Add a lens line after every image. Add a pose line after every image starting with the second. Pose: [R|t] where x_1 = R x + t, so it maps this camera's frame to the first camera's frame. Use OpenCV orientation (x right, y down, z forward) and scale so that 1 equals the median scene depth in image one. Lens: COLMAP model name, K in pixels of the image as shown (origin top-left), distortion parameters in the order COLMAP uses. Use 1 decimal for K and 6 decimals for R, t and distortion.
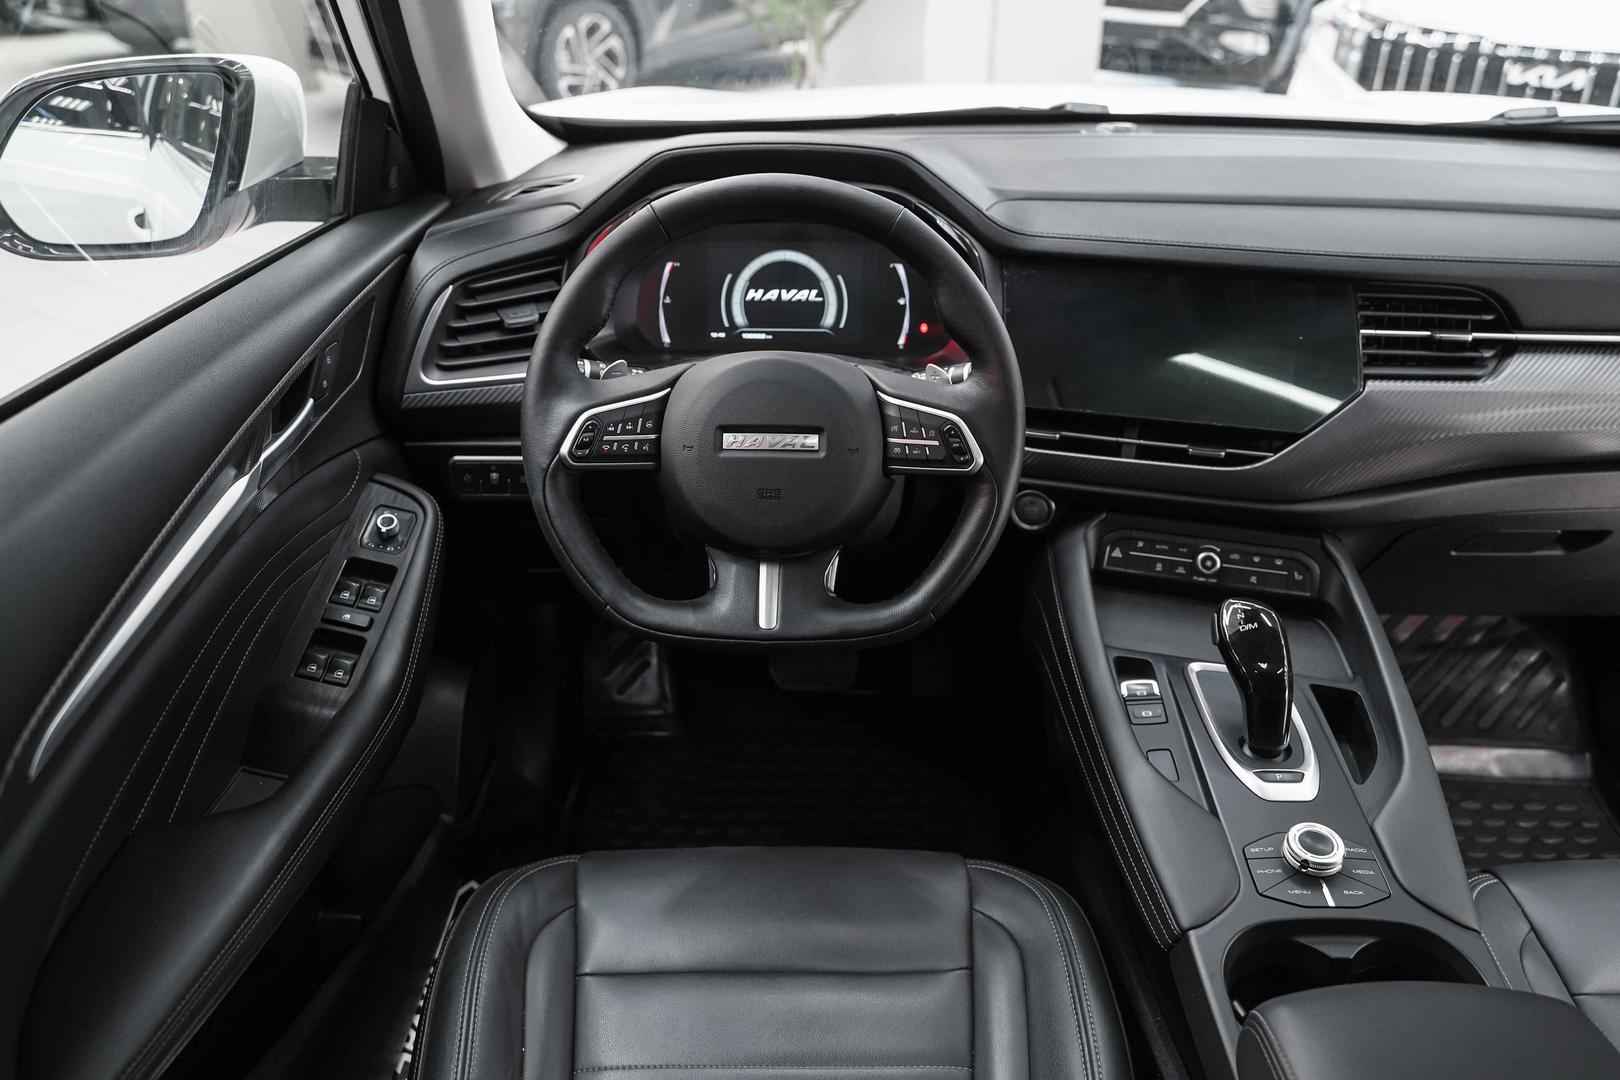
lens RADIAL K [[1329.9, 0, 810.0], [0, 1329.9, 540.0], [0, 0, 1]] dist [-0.016035, 0.008054]
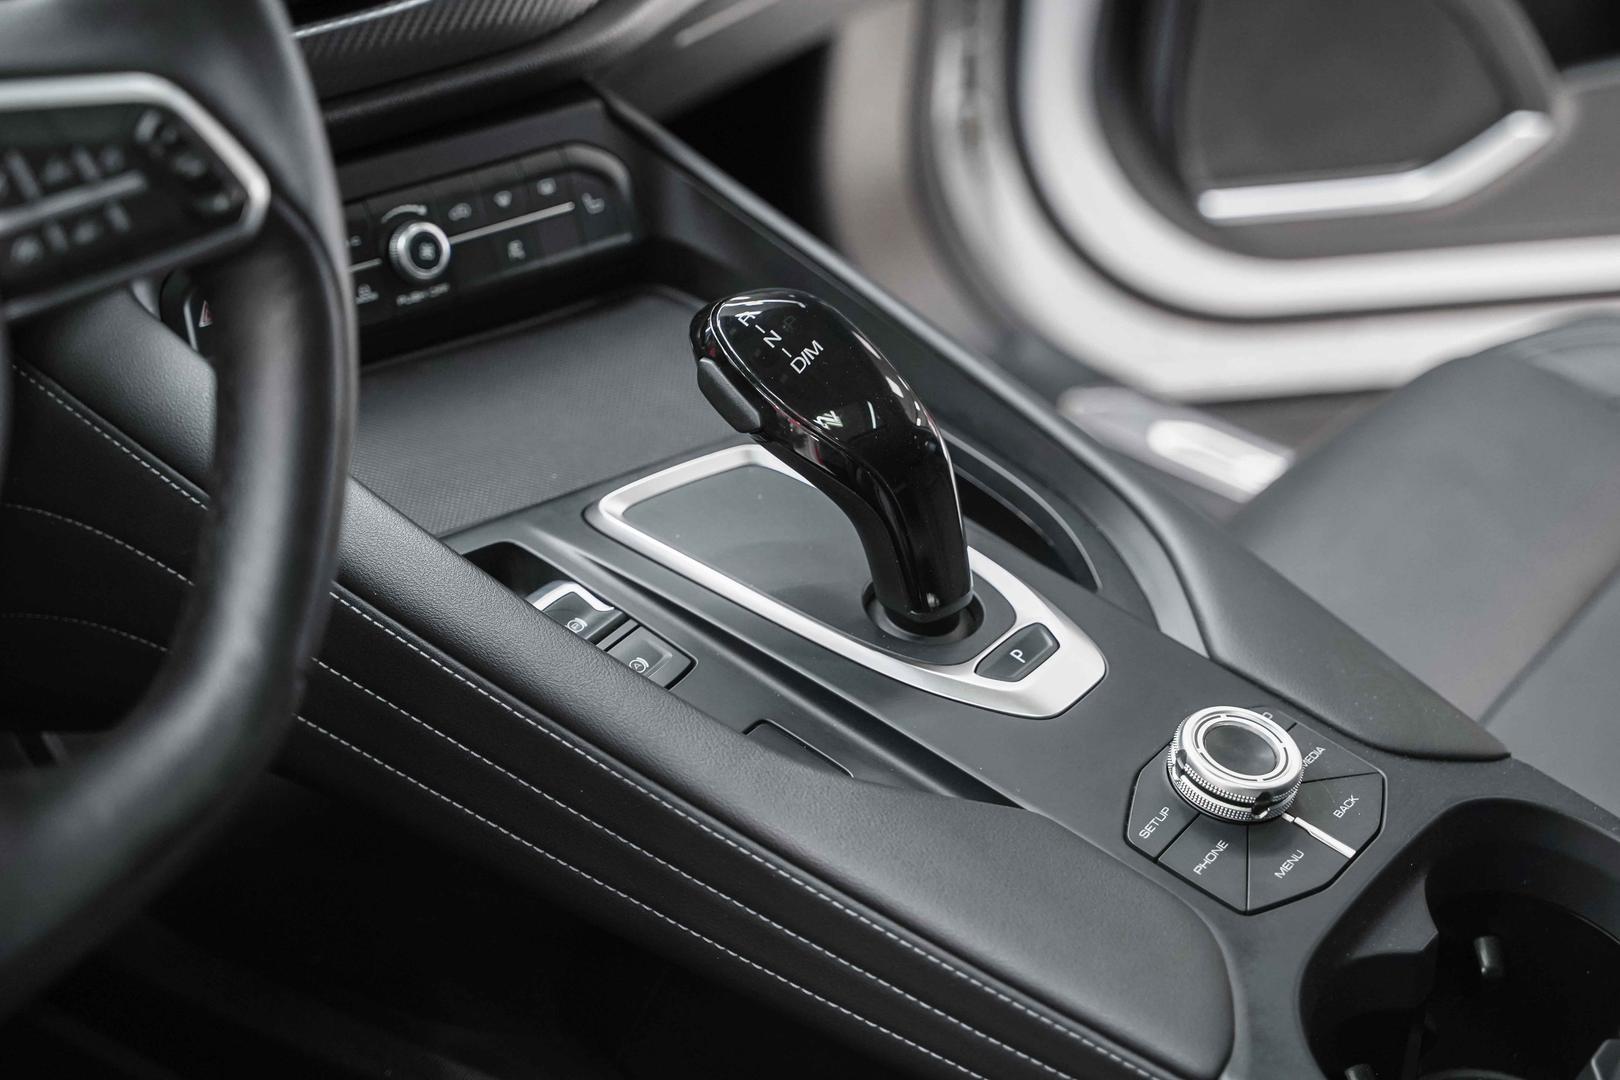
lens RADIAL K [[3080.9, 0, 810.0], [0, 3080.9, 540.0], [0, 0, 1]] dist [0.048165, 0.004495]
pose [[0.575103, -0.415612, 0.704644, -0.300803], [0.297344, 0.908623, 0.293242, -0.135465], [-0.762131, 0.040877, 0.646131, 0.339819]]
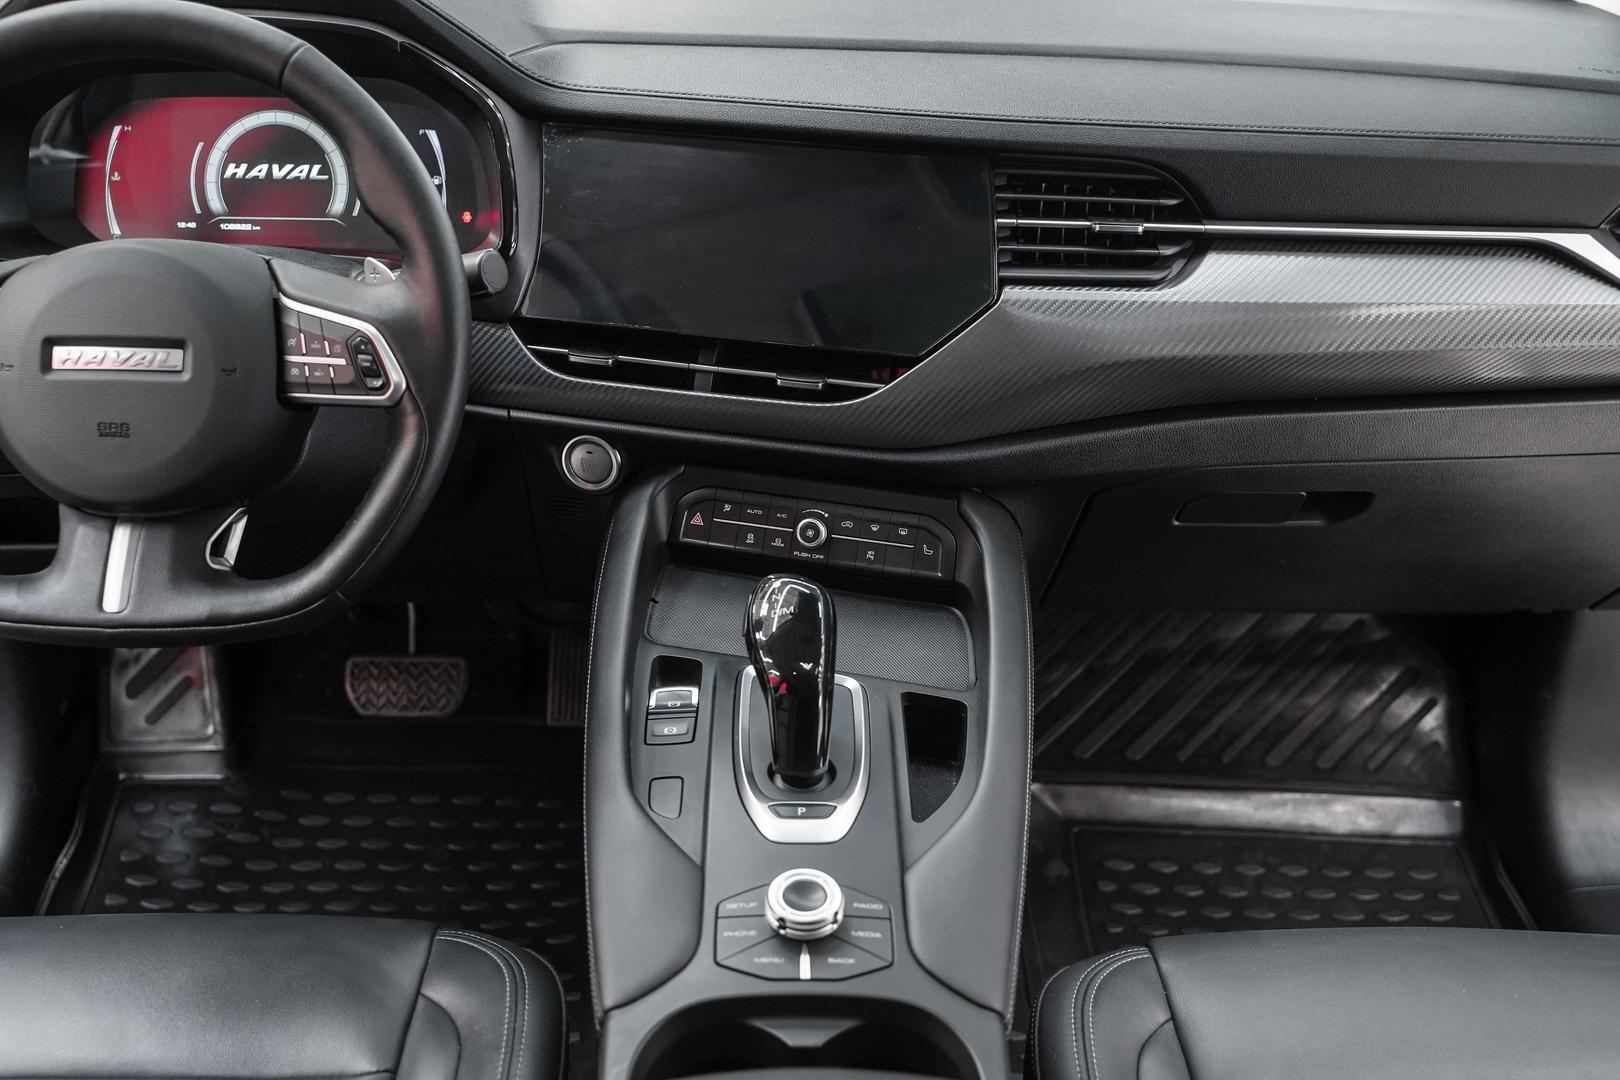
lens RADIAL K [[1831.1, 0, 810.0], [0, 1831.1, 540.0], [0, 0, 1]] dist [0.003612, -0.024980]
pose [[0.999659, 0.001704, 0.026076, 0.272935], [-0.001663, 0.999997, -0.001591, 0.022992], [-0.026079, 0.001547, 0.999659, -0.023128]]
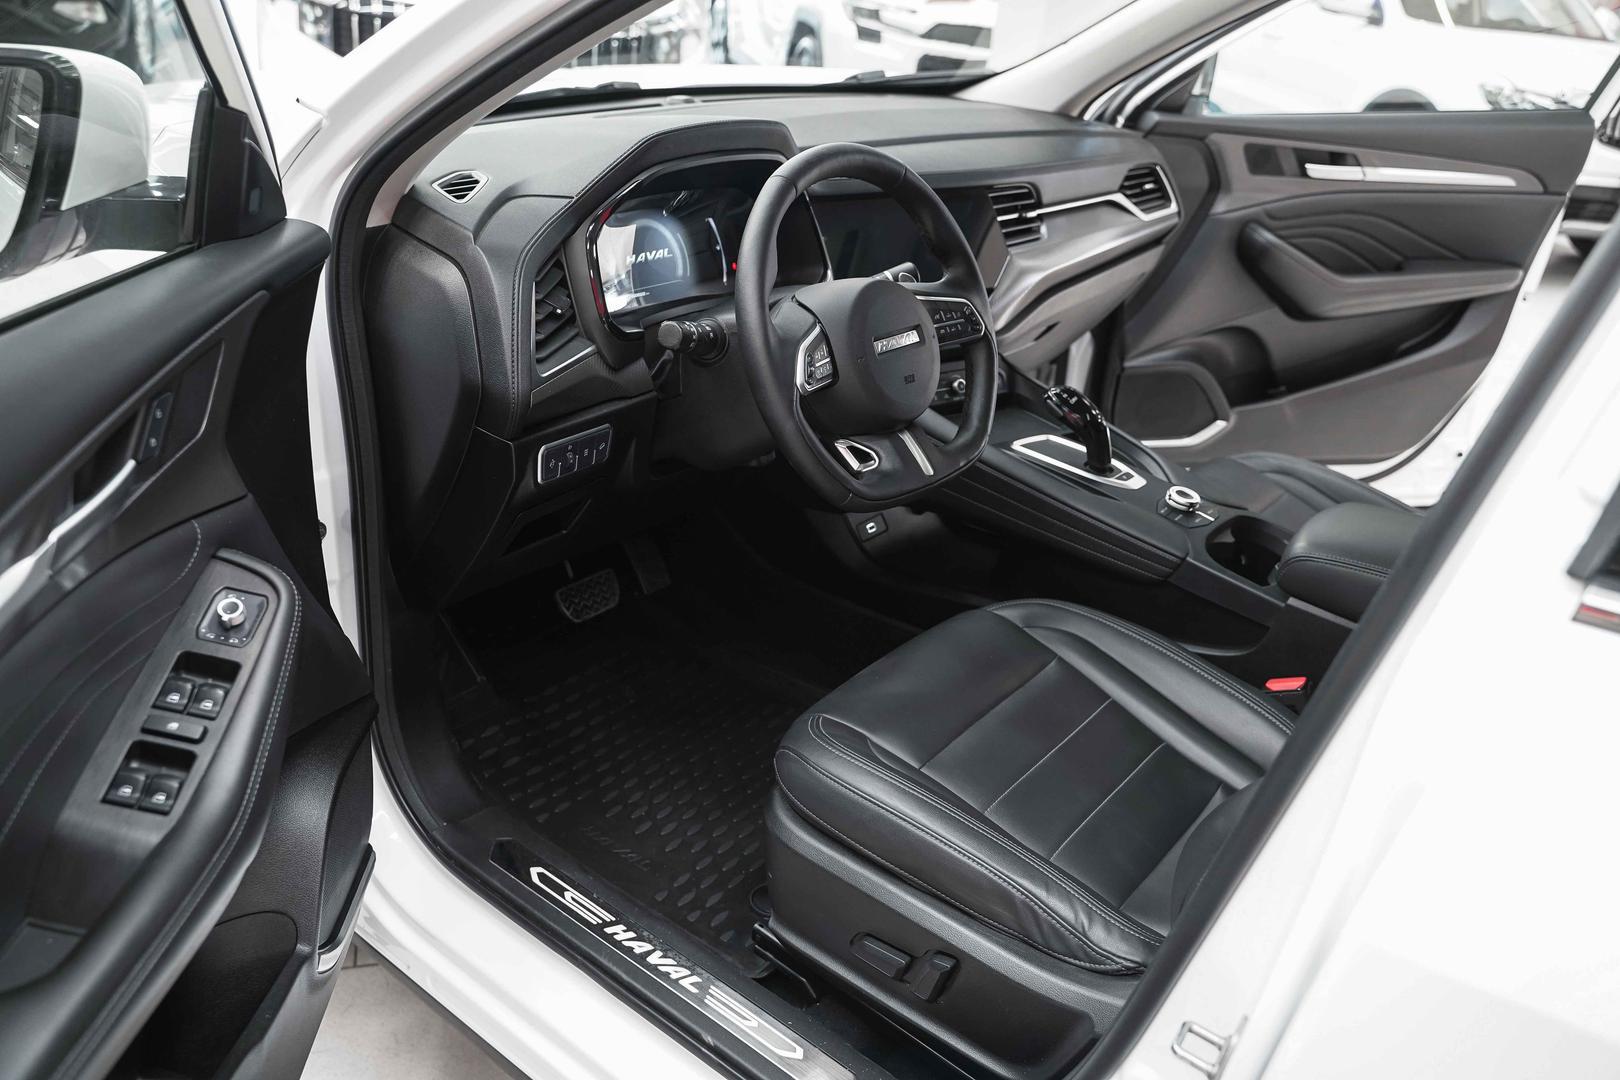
lens RADIAL K [[1297.4, 0, 810.0], [0, 1297.4, 540.0], [0, 0, 1]] dist [-0.010656, -0.006522]
pose [[0.616620, -0.300085, 0.727825, -0.919331], [0.274774, 0.948399, 0.158238, -0.096210], [-0.737753, 0.102415, 0.667257, 0.168444]]
